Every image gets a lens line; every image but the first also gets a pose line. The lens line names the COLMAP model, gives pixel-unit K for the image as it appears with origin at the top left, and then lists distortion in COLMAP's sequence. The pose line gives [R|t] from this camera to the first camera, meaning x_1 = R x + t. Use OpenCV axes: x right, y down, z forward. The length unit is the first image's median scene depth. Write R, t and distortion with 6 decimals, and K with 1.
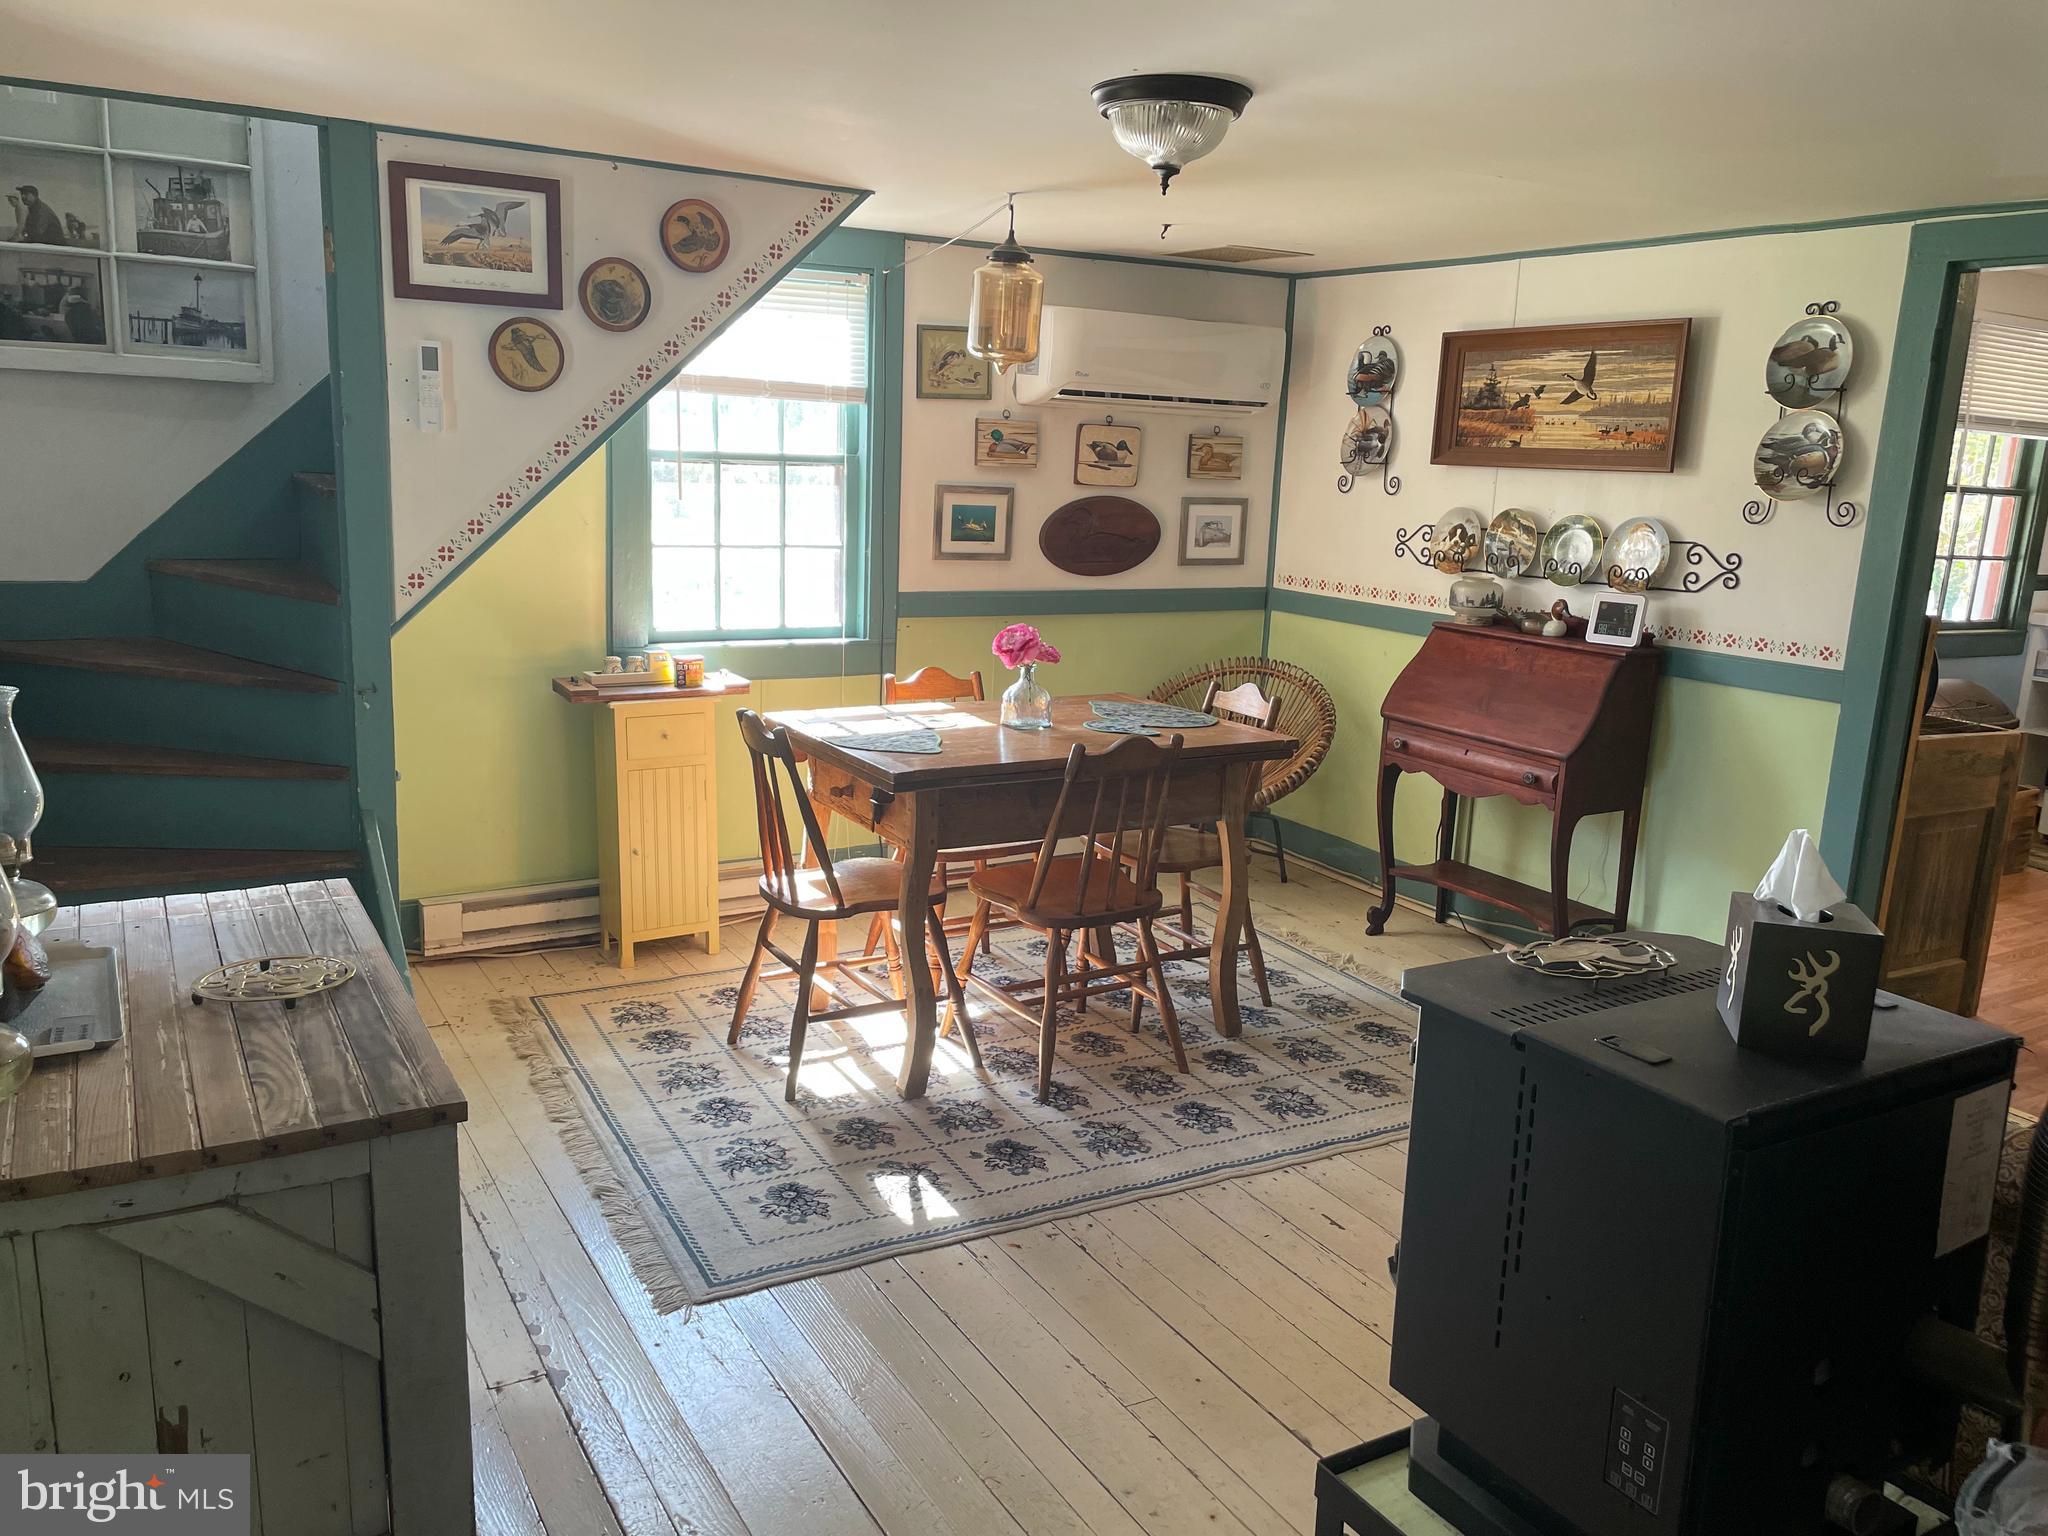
lens RADIAL K [[1553.0, 0, 1059.9], [0, 1553.0, 764.8], [0, 0, 1]] dist [0.076381, -0.103516]
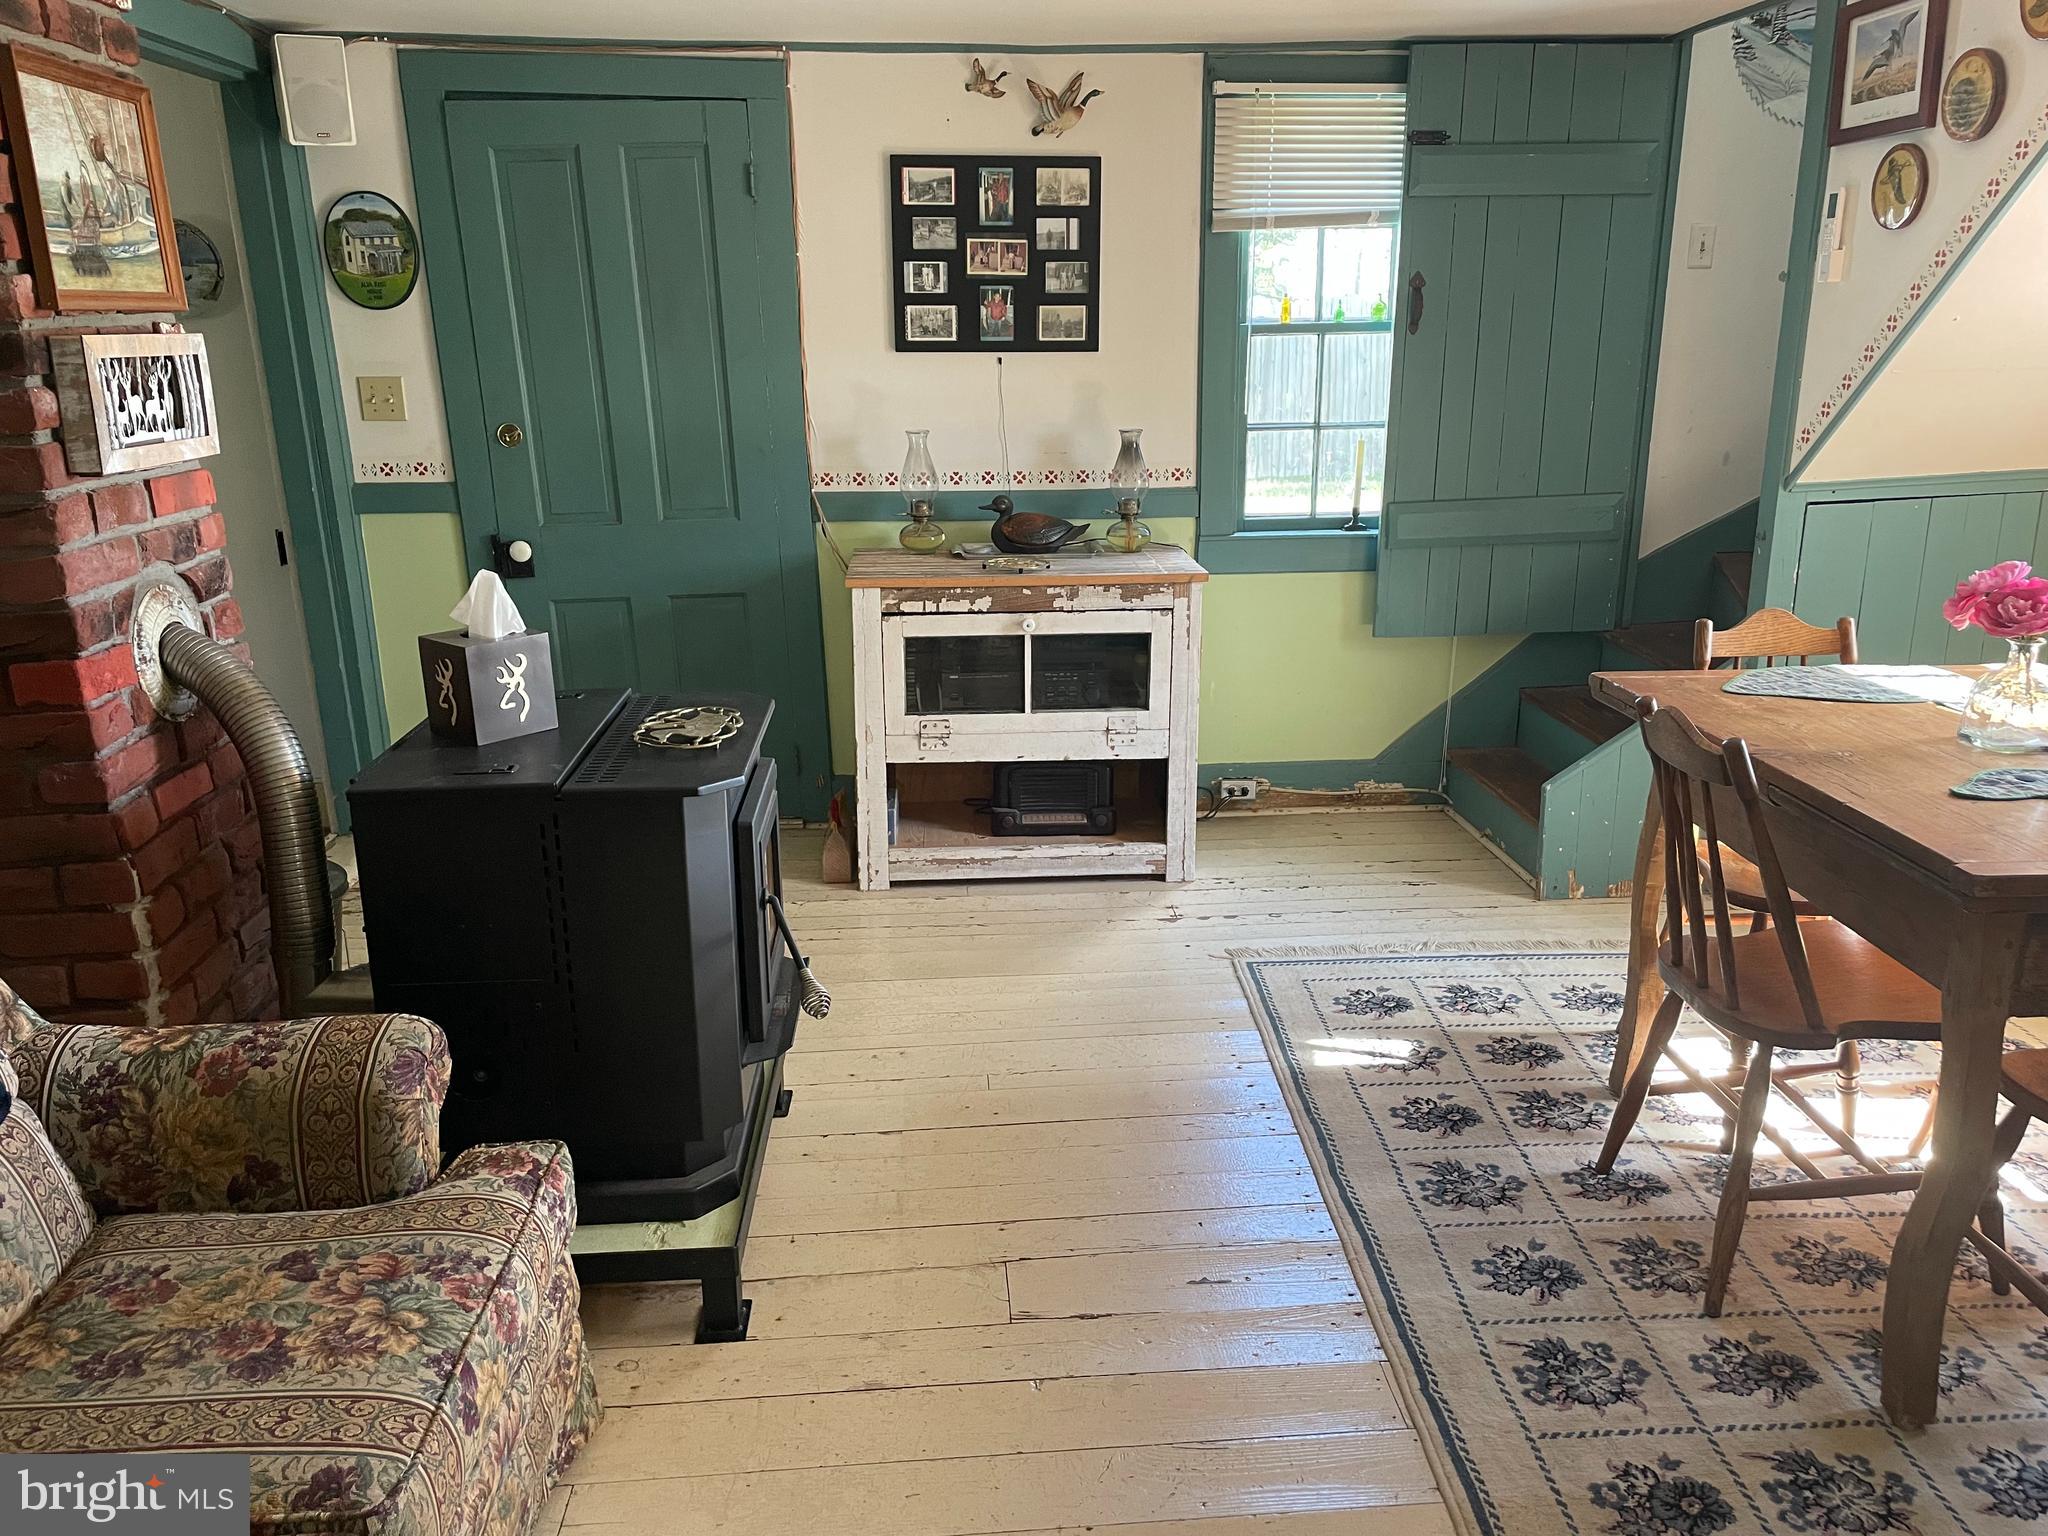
lens RADIAL K [[1557.6, 0, 1032.3], [0, 1557.6, 775.0], [0, 0, 1]] dist [0.084088, -0.107649]
pose [[-0.460354, 0.208425, -0.862921, 0.810826], [-0.191541, 0.925831, 0.325804, -0.166355], [0.866825, 0.315270, -0.386288, 1.134670]]
